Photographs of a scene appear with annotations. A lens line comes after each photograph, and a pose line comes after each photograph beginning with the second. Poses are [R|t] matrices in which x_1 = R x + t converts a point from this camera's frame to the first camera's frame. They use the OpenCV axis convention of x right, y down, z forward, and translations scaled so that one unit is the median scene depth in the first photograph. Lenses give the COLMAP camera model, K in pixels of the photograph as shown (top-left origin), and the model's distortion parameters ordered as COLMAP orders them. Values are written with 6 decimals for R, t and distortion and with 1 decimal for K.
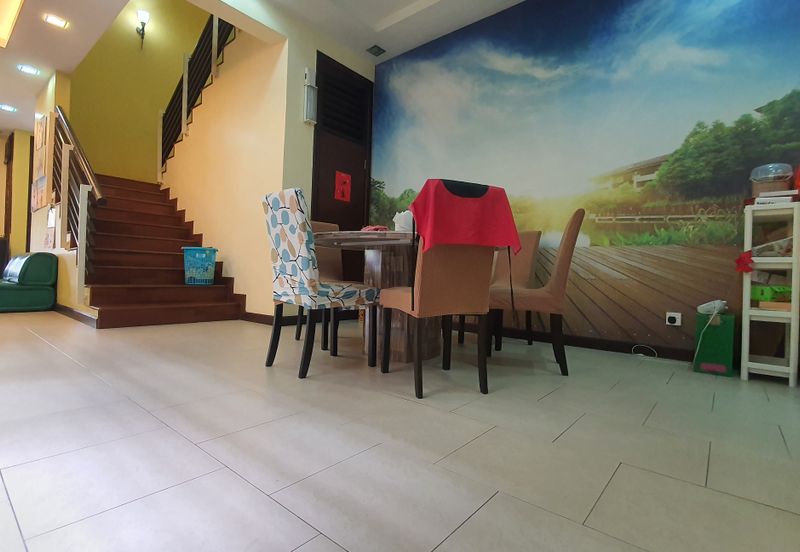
lens RADIAL K [[391.6, 0, 399.5], [0, 391.6, 268.8], [0, 0, 1]] dist [0.004557, 0.001519]
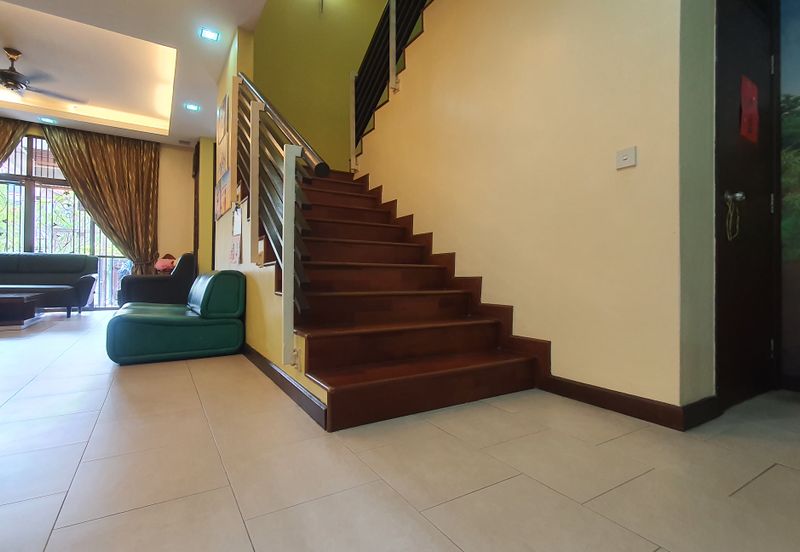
lens RADIAL K [[391.6, 0, 399.5], [0, 391.6, 268.8], [0, 0, 1]] dist [0.004557, 0.001519]
pose [[0.949823, -0.029305, -0.311411, -0.370126], [0.025262, 0.999536, -0.017008, -0.022585], [0.311765, 0.008288, 0.950123, 0.399473]]
